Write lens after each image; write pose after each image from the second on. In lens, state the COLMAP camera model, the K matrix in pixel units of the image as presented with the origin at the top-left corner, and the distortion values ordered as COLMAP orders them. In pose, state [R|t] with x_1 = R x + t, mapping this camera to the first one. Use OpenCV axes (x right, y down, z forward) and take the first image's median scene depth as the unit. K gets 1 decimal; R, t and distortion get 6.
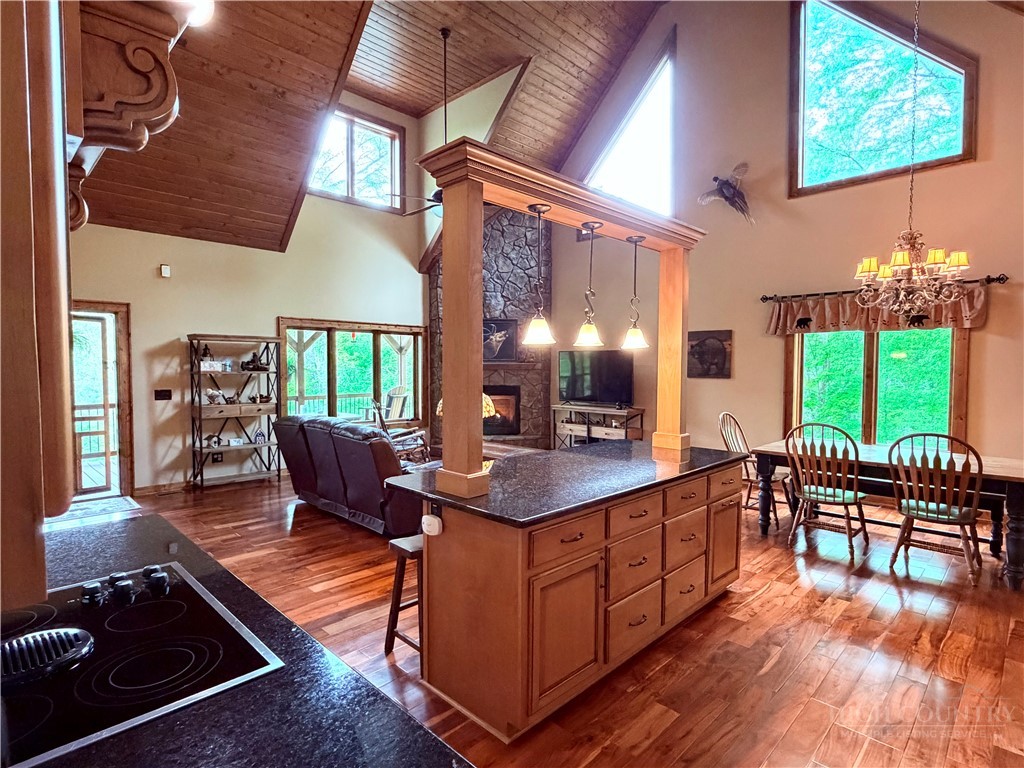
lens RADIAL K [[532.9, 0, 526.8], [0, 532.9, 390.6], [0, 0, 1]] dist [-0.002304, 0.000202]
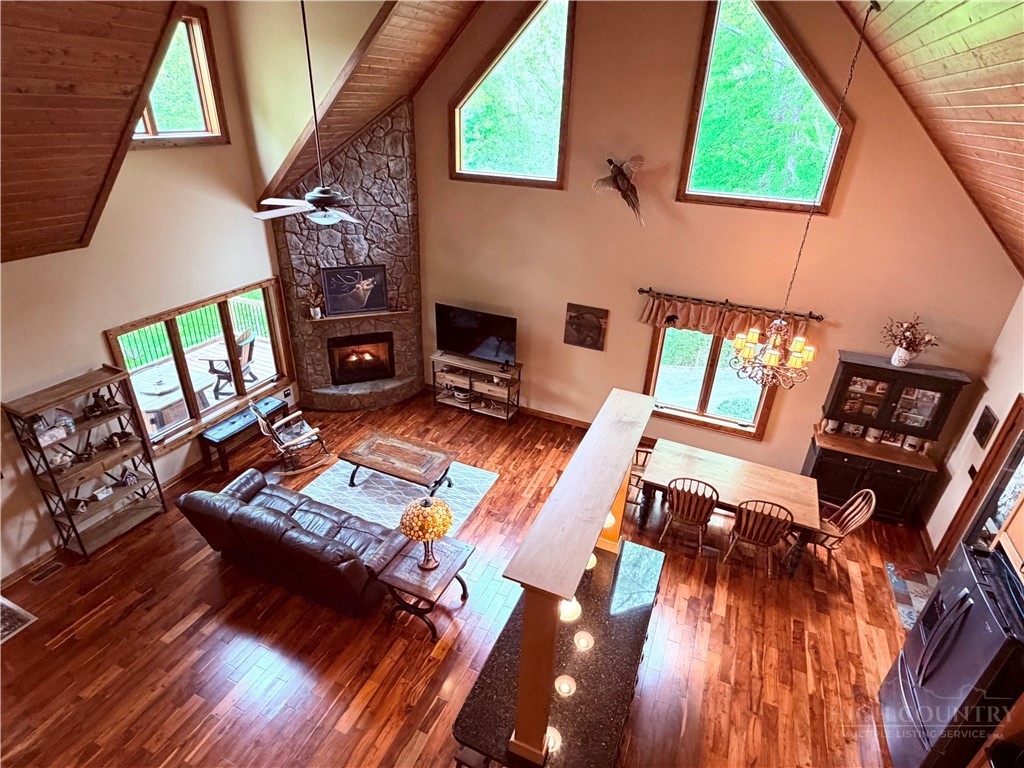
lens RADIAL K [[532.9, 0, 522.1], [0, 532.9, 383.3], [0, 0, 1]] dist [-0.002304, 0.000202]
pose [[0.932574, -0.121533, 0.339906, -0.141920], [-0.032928, 0.909055, 0.415372, -0.355541], [-0.359474, -0.398558, 0.843759, 0.069386]]
